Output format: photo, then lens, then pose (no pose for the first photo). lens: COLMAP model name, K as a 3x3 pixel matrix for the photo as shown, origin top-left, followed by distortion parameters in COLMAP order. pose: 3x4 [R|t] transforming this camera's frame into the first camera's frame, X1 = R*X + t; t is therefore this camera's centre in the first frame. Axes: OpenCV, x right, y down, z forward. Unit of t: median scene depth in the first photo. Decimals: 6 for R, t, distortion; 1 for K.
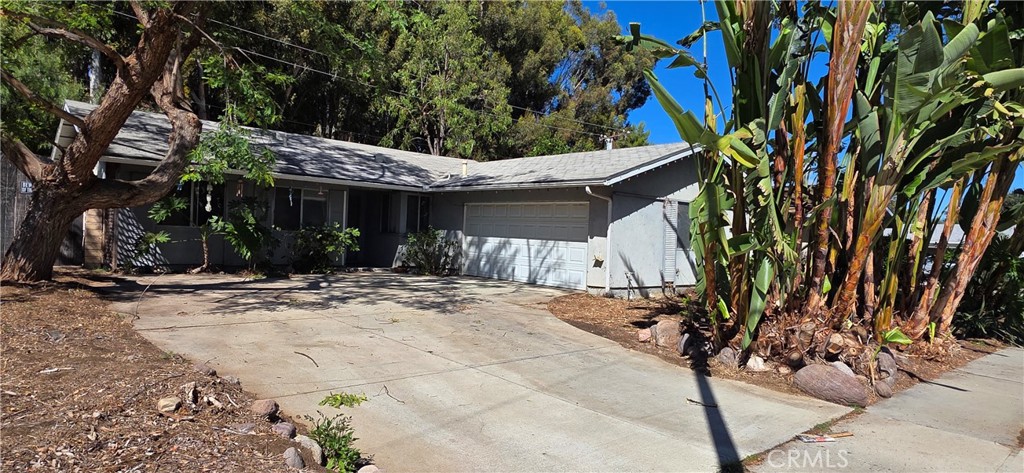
lens RADIAL K [[598.5, 0, 513.1], [0, 598.5, 249.8], [0, 0, 1]] dist [-0.001642, -0.000118]
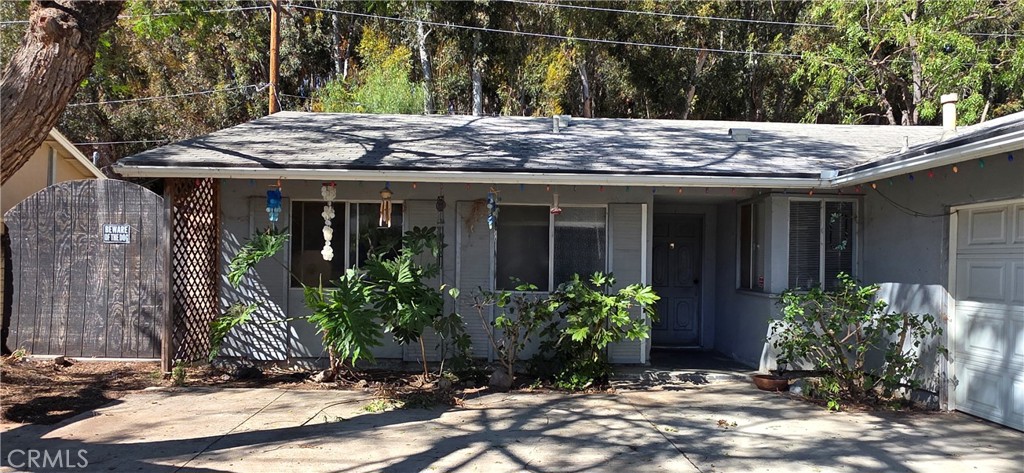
lens RADIAL K [[654.2, 0, 518.2], [0, 654.2, 261.6], [0, 0, 1]] dist [0.004588, -0.000498]
pose [[0.765013, -0.035498, -0.643036, -0.030706], [0.005068, 0.998781, -0.049107, -0.030256], [0.643995, 0.034309, 0.764260, 0.582795]]
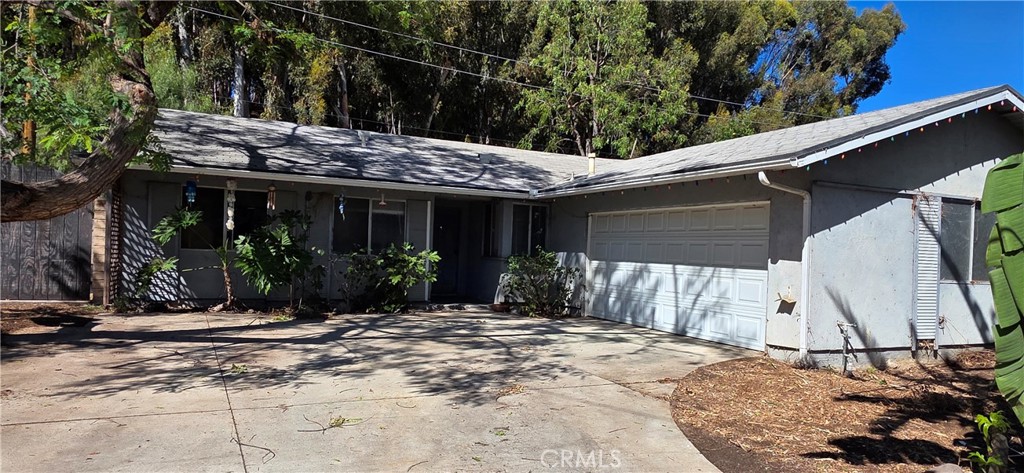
lens RADIAL K [[654.2, 0, 518.2], [0, 654.2, 261.6], [0, 0, 1]] dist [0.004588, -0.000498]
pose [[0.957593, -0.005152, -0.288080, 0.064204], [-0.000946, 0.999779, -0.021024, -0.005877], [0.288124, 0.020405, 0.957376, 0.268891]]
